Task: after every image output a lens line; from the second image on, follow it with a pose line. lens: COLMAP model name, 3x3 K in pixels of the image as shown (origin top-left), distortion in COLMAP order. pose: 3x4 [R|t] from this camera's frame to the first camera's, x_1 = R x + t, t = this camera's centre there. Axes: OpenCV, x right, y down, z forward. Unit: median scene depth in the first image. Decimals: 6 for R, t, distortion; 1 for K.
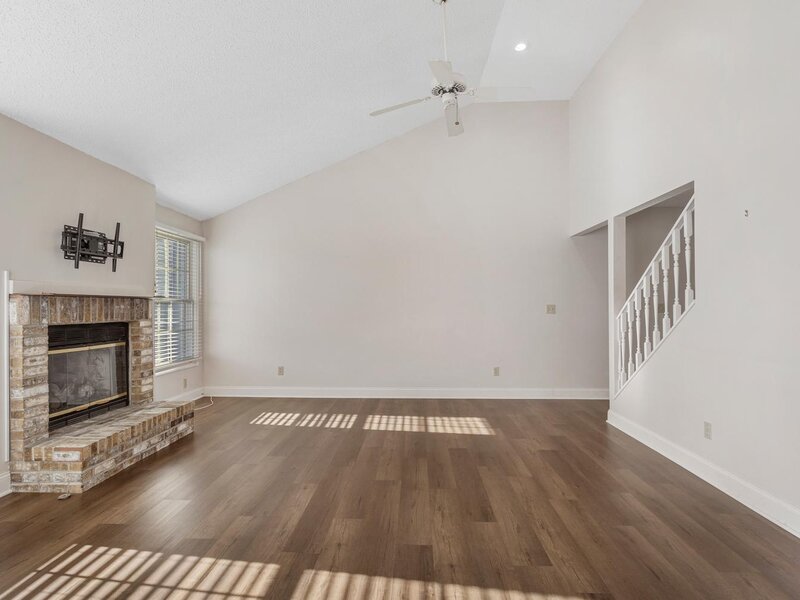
lens RADIAL K [[436.7, 0, 400.0], [0, 436.7, 300.0], [0, 0, 1]] dist [0.004087, 0.002822]
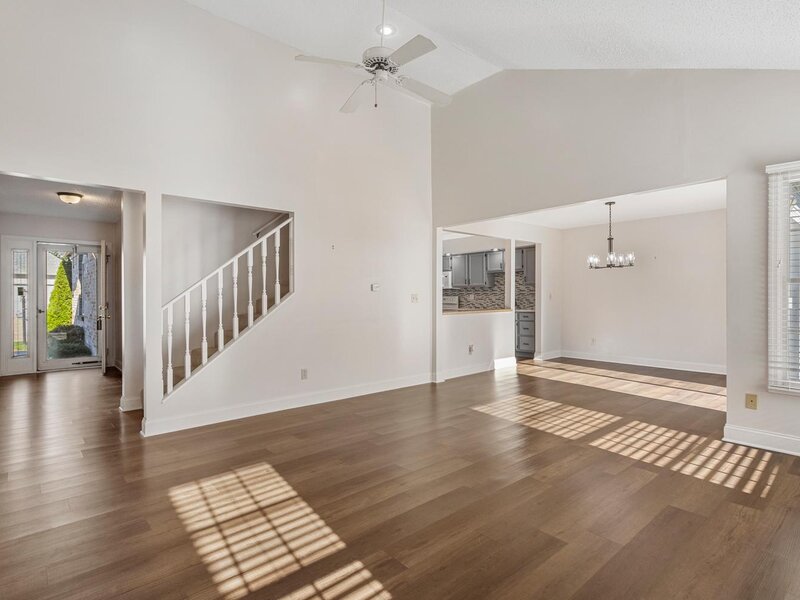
lens RADIAL K [[428.7, 0, 400.0], [0, 428.7, 300.0], [0, 0, 1]] dist [0.002913, 0.000484]
pose [[-0.691835, 0.000297, 0.722056, -0.560278], [-0.005970, 0.999963, -0.006132, 0.031688], [-0.722031, -0.008553, -0.691808, 1.547005]]
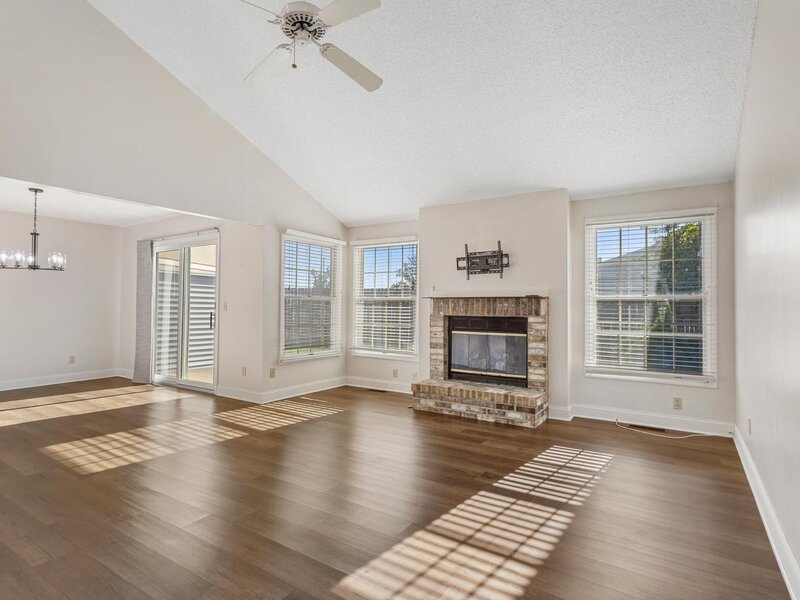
lens RADIAL K [[428.7, 0, 400.0], [0, 428.7, 300.0], [0, 0, 1]] dist [0.002913, 0.000484]
pose [[-0.509564, -0.013811, -0.860322, 0.642075], [0.009622, 0.999717, -0.021748, 0.027219], [0.860379, -0.019360, -0.509287, 1.475178]]
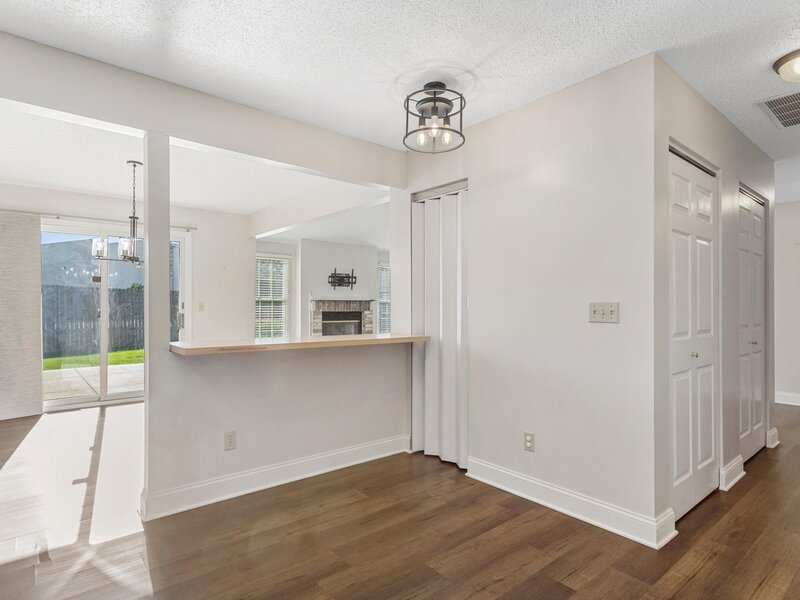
lens RADIAL K [[436.7, 0, 400.0], [0, 436.7, 300.0], [0, 0, 1]] dist [0.004087, 0.002822]
pose [[0.689275, 0.005149, -0.724481, 1.292169], [-0.001364, 0.999982, 0.005810, -0.026082], [0.724498, -0.003016, 0.689270, -0.450959]]
